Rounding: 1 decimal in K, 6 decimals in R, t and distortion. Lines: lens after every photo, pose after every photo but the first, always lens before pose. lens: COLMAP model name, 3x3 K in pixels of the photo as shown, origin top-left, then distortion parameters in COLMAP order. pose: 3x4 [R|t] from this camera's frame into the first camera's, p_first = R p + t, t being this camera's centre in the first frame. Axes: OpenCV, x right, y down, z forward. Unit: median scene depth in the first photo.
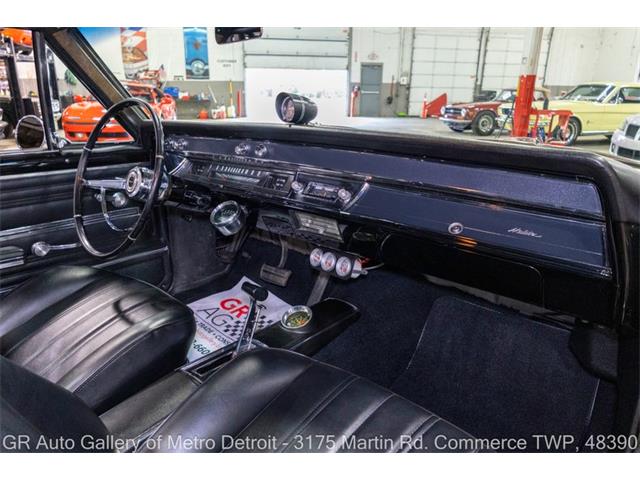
lens RADIAL K [[449.4, 0, 319.8], [0, 449.4, 260.0], [0, 0, 1]] dist [-0.025930, 0.005309]
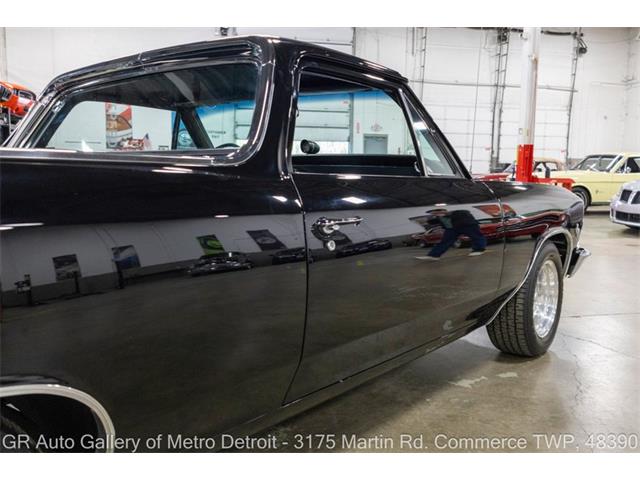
lens RADIAL K [[581.5, 0, 320.0], [0, 581.5, 240.0], [0, 0, 1]] dist [-0.000358, -0.011644]
pose [[0.999971, 0.006120, 0.004493, -0.000905], [-0.004898, 0.972205, -0.234080, 0.050470], [-0.005801, 0.234051, 0.972207, -0.109420]]
